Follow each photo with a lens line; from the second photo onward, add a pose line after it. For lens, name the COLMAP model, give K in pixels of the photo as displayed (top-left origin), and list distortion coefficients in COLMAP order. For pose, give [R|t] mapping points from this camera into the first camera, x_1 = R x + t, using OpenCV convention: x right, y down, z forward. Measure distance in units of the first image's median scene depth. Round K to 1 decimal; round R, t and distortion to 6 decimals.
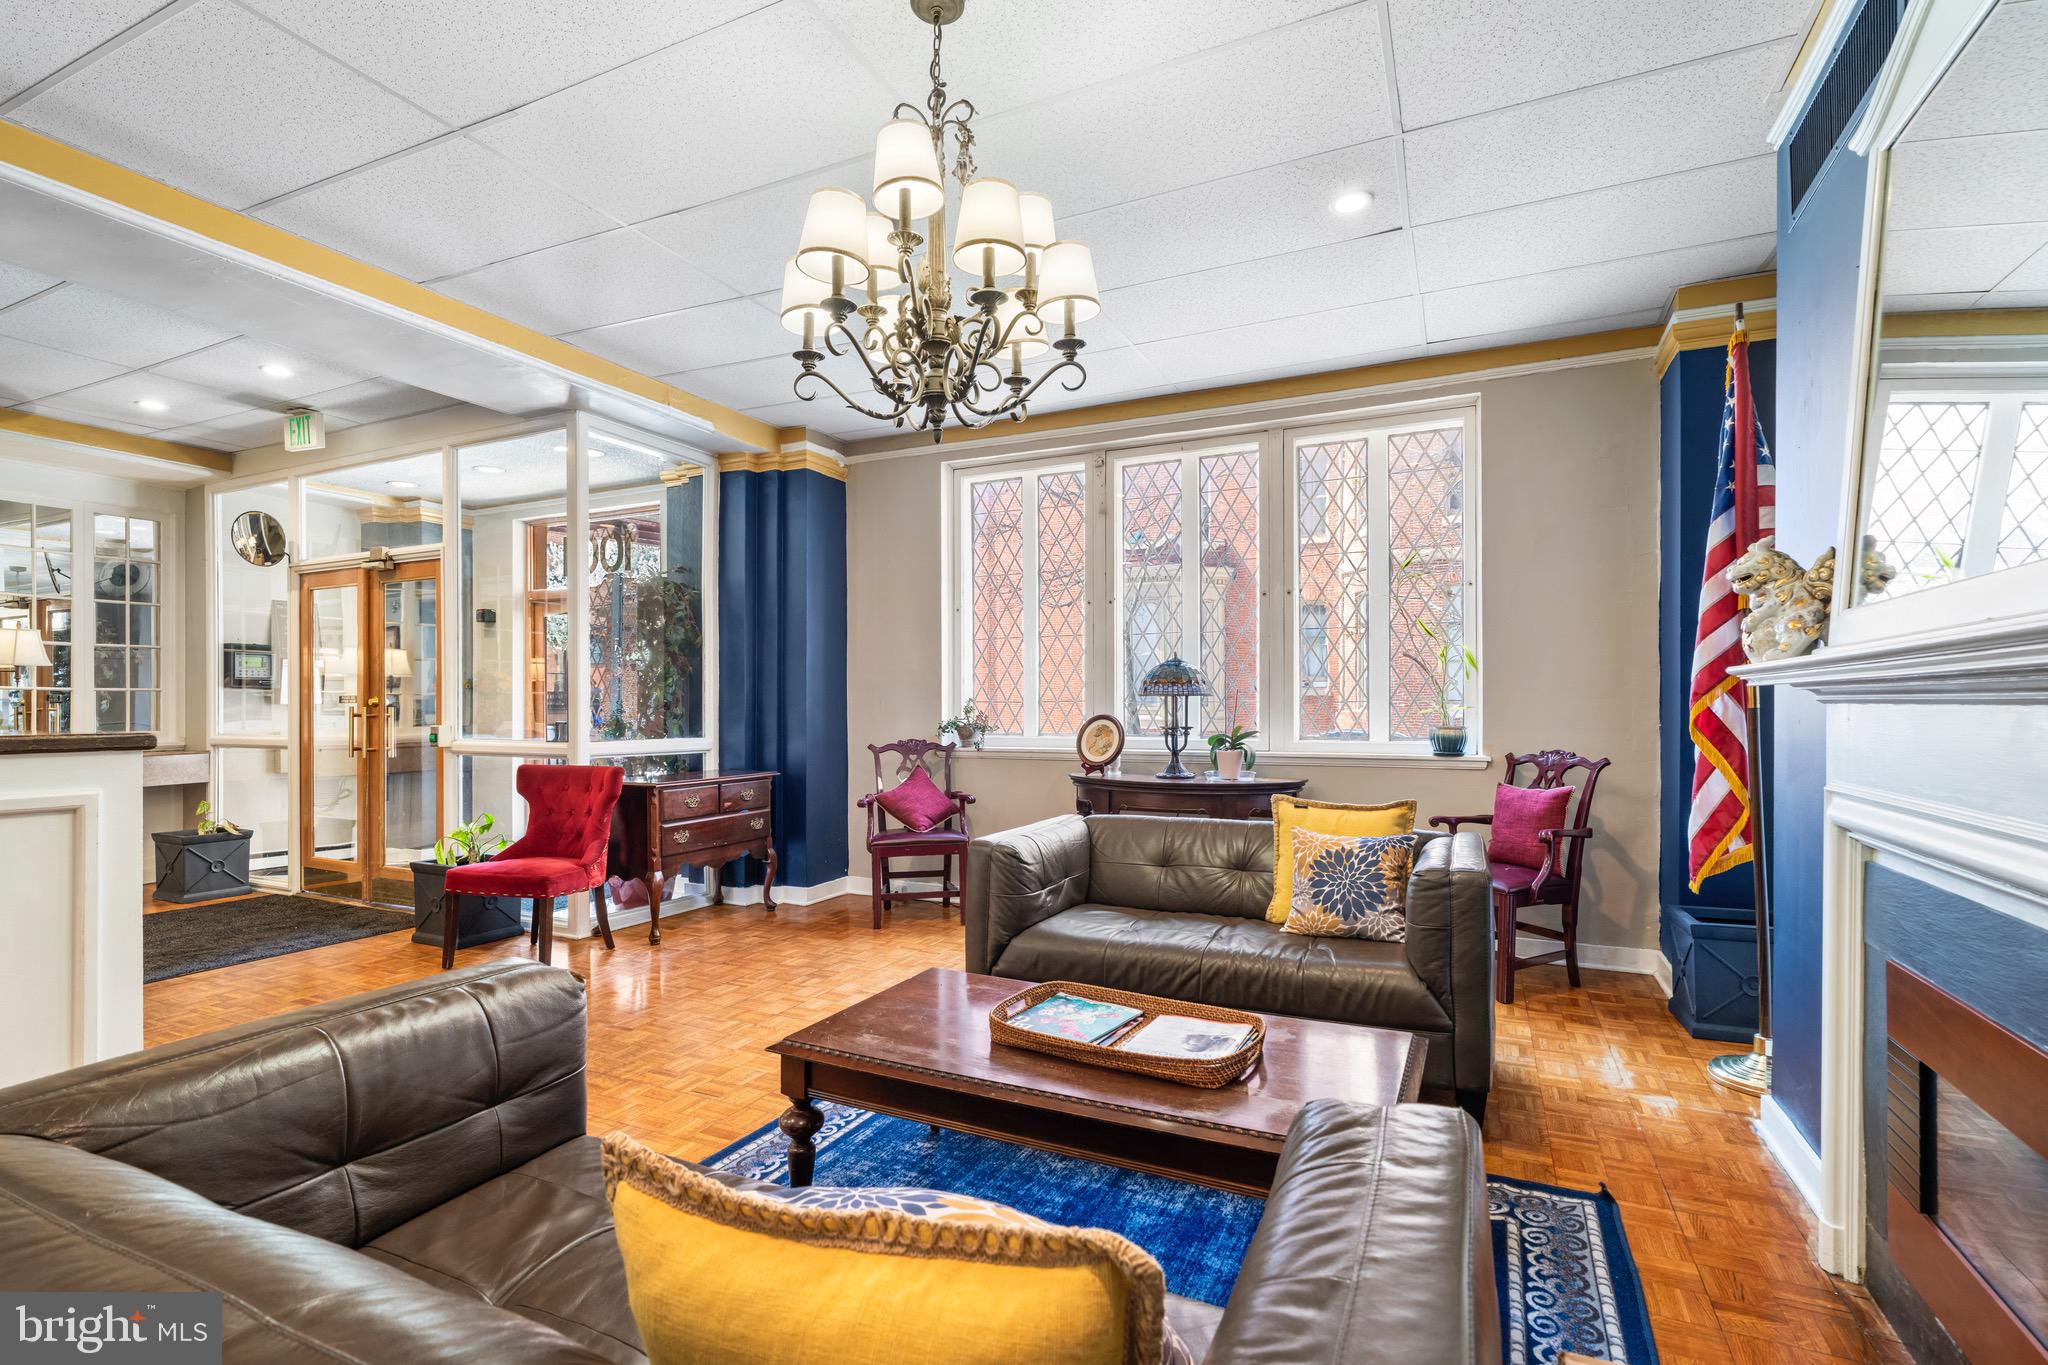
lens RADIAL K [[951.5, 0, 1018.2], [0, 951.5, 708.8], [0, 0, 1]] dist [0.000823, 0.000105]
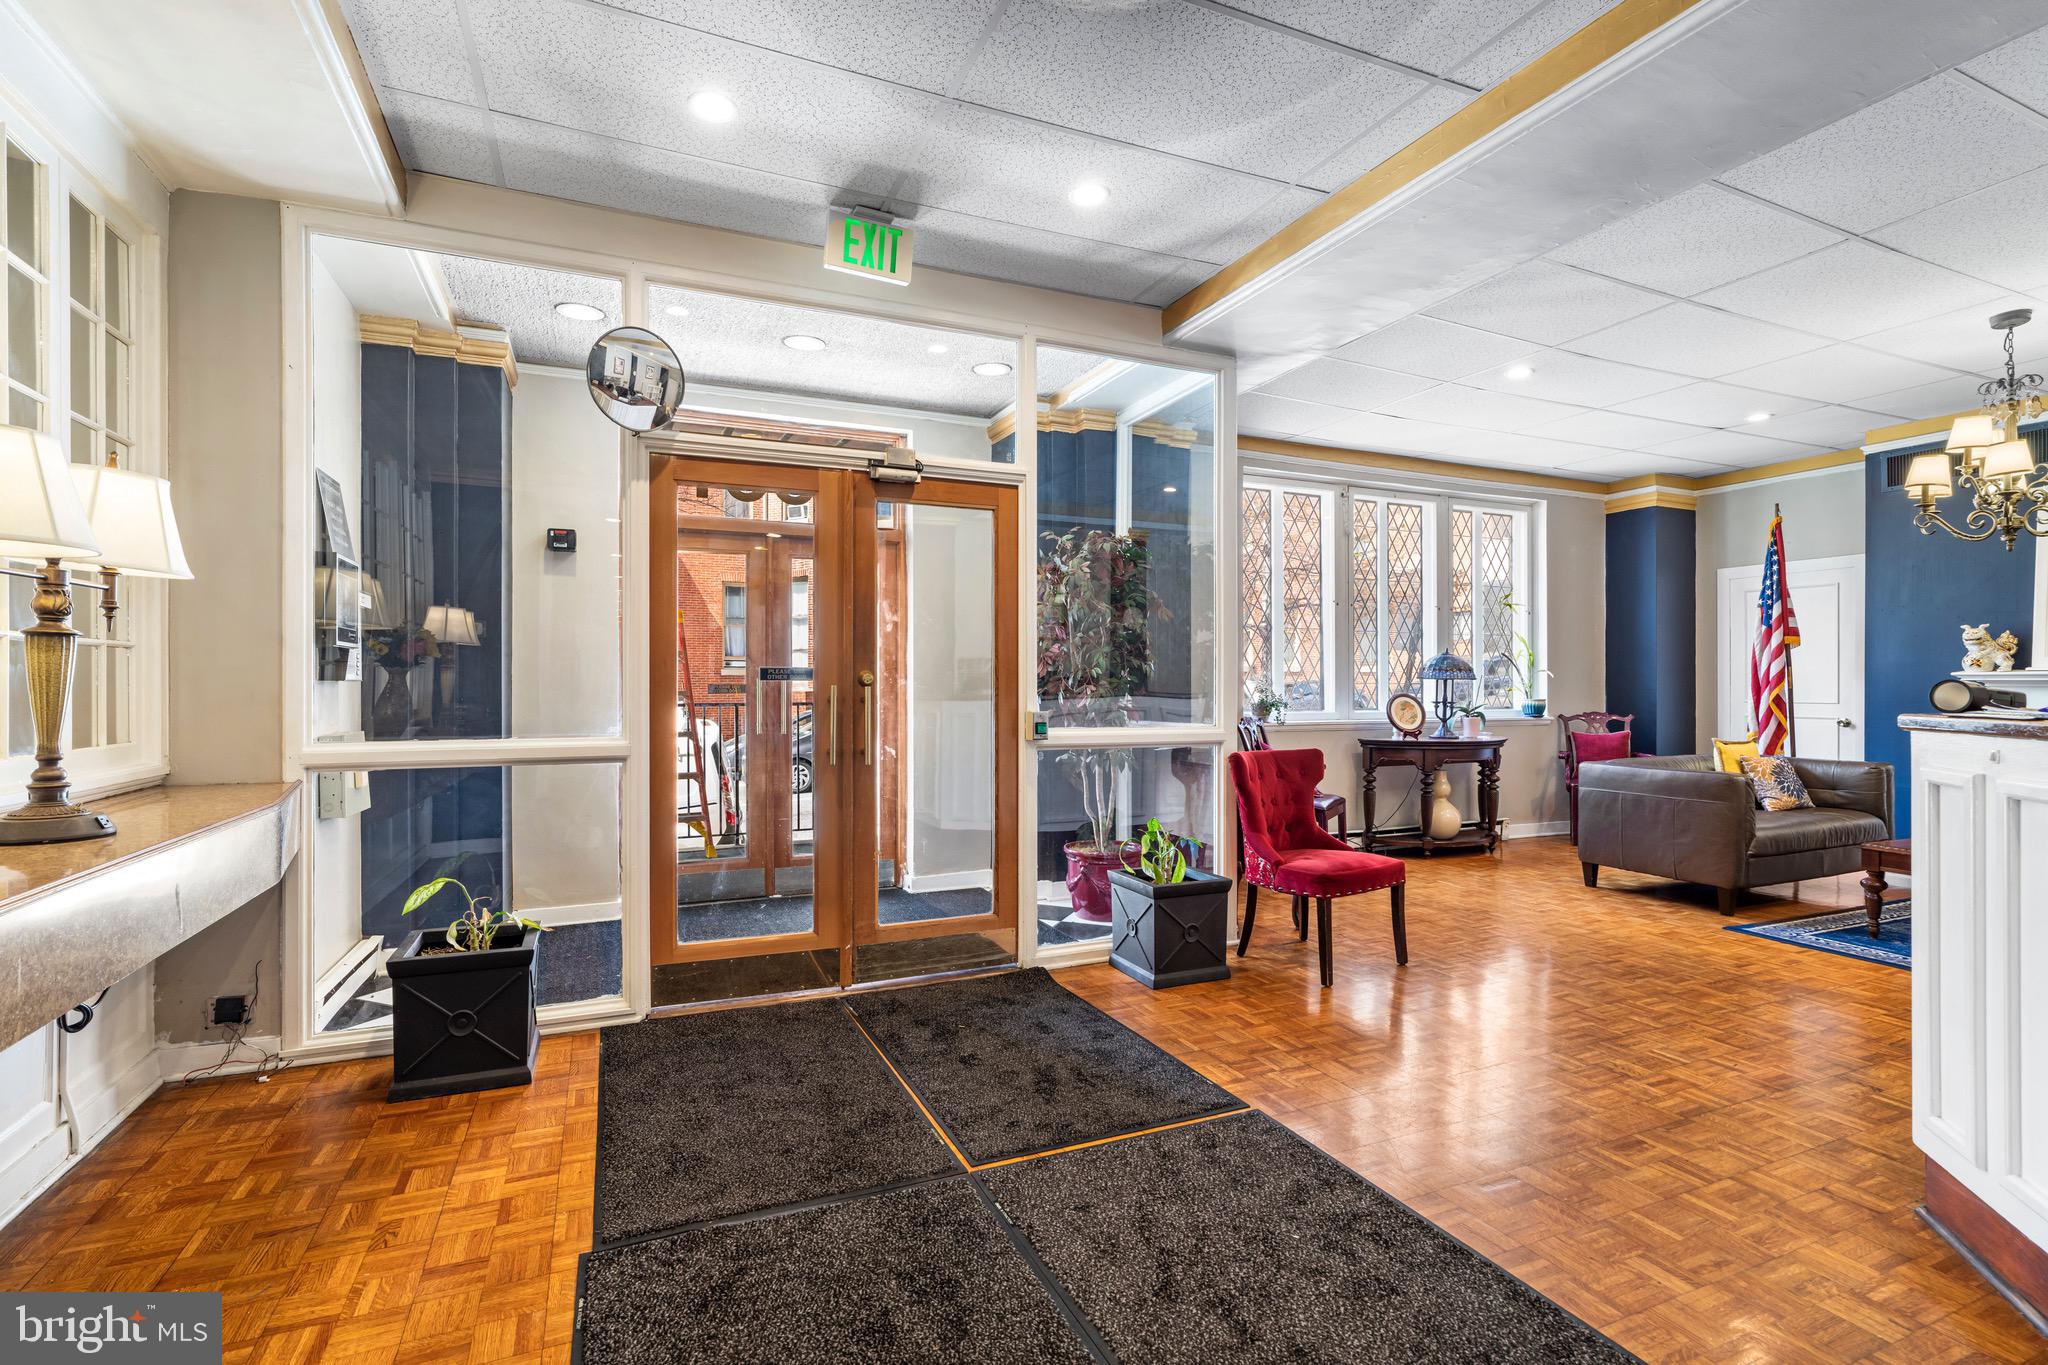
lens RADIAL K [[957.1, 0, 1024.0], [0, 957.1, 682.5], [0, 0, 1]] dist [0.007218, 0.000596]
pose [[0.647607, 0.005195, 0.761956, -1.293119], [-0.001702, 0.999984, -0.005371, -0.000631], [-0.761972, 0.002182, 0.647606, 0.568902]]
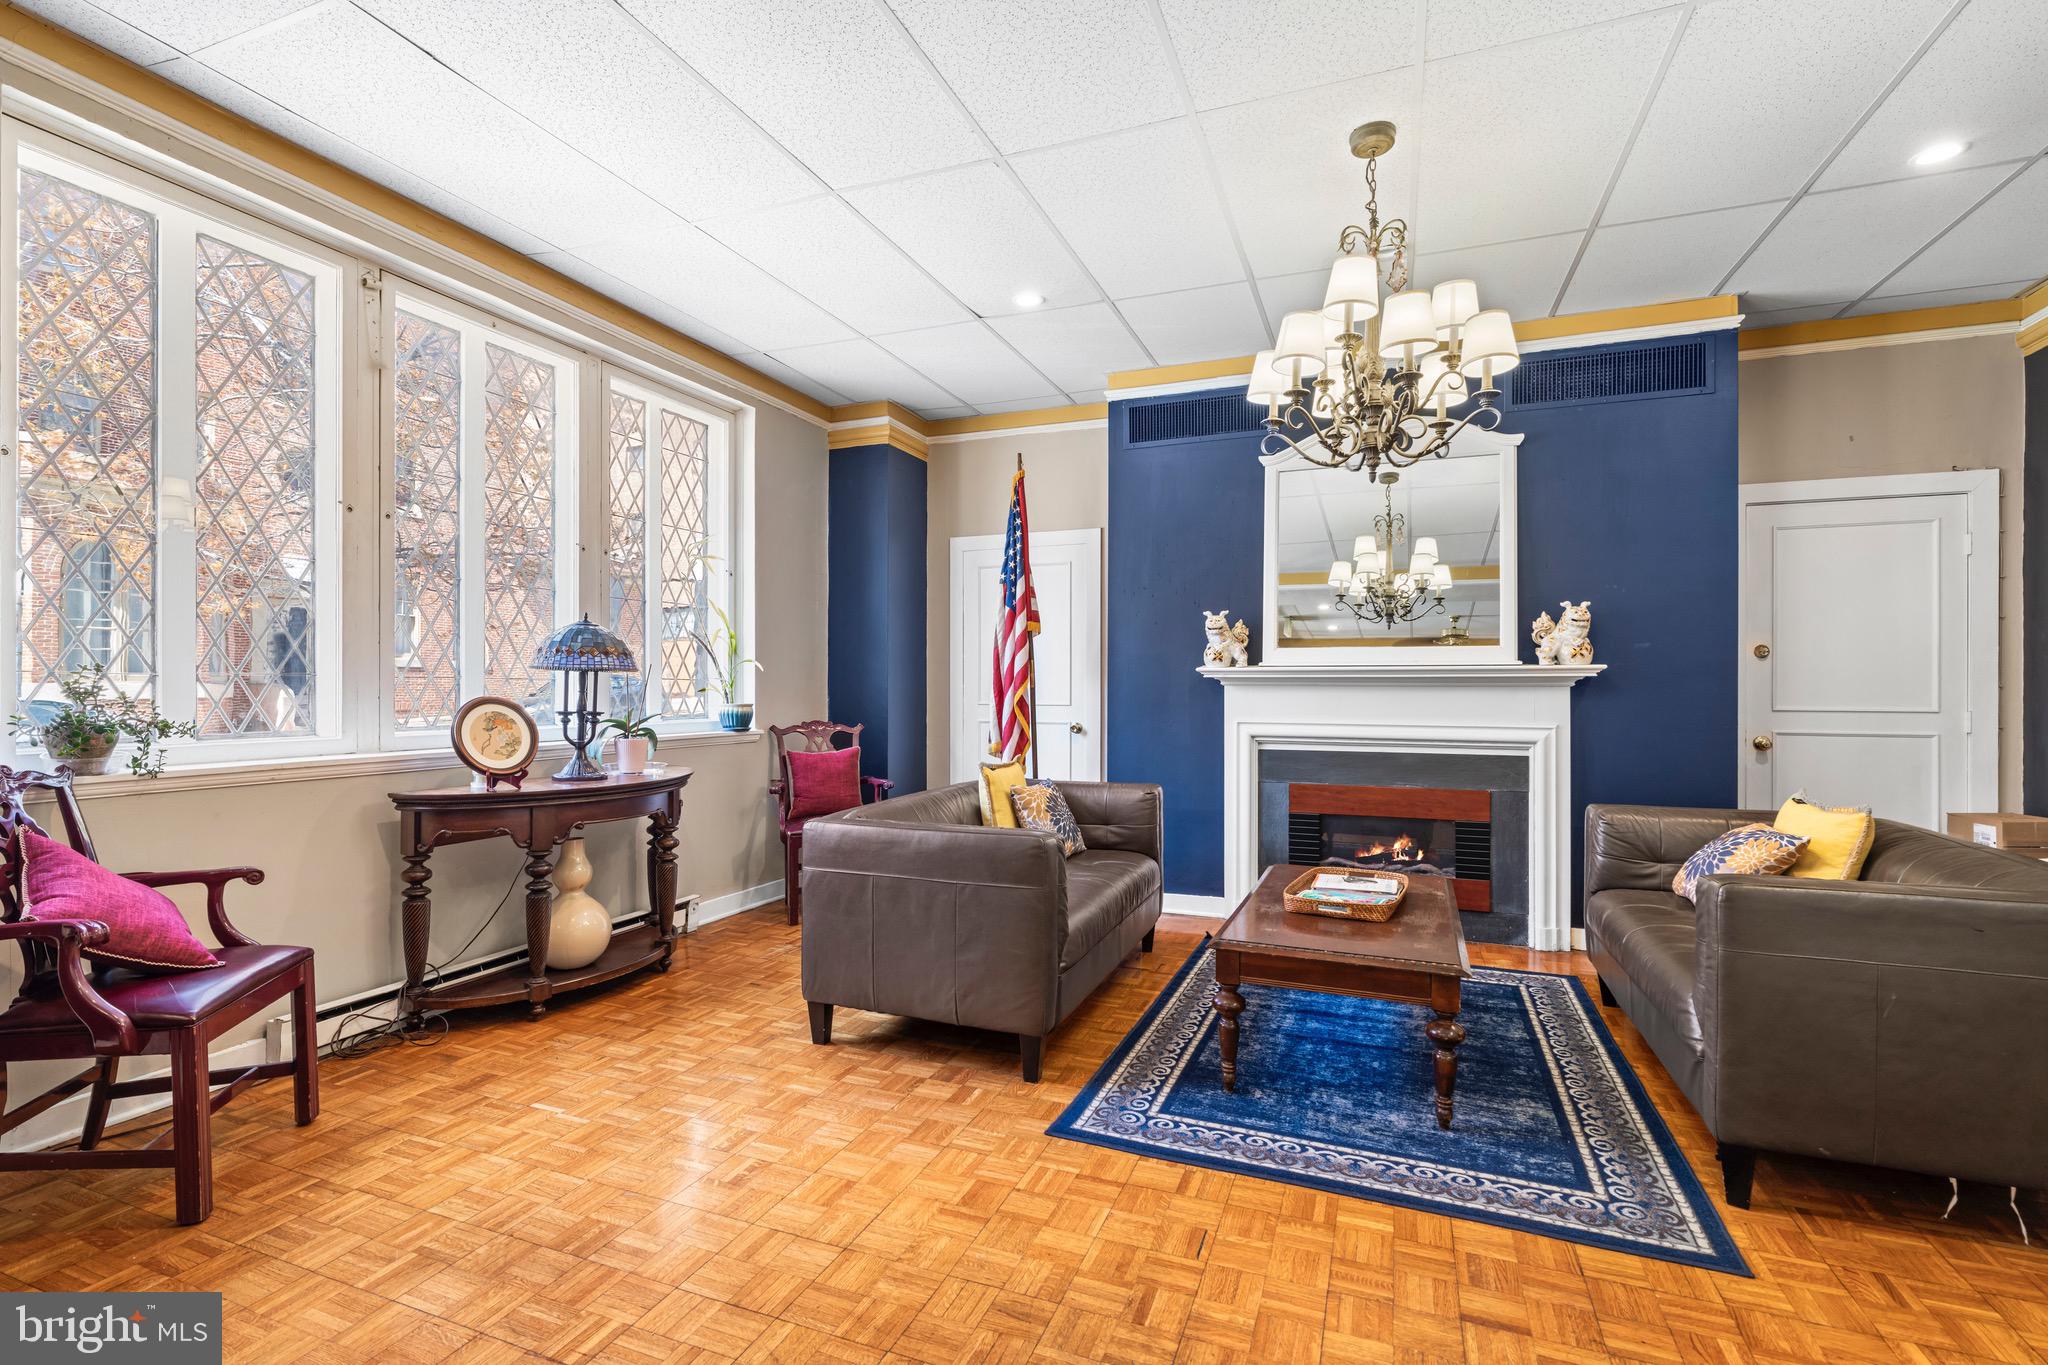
lens RADIAL K [[957.1, 0, 1024.0], [0, 957.1, 682.5], [0, 0, 1]] dist [0.007218, 0.000596]
pose [[-0.063738, 0.007574, 0.997938, -0.614395], [-0.000505, 0.999971, -0.007621, 0.001282], [-0.997967, -0.000990, -0.063733, 0.704722]]
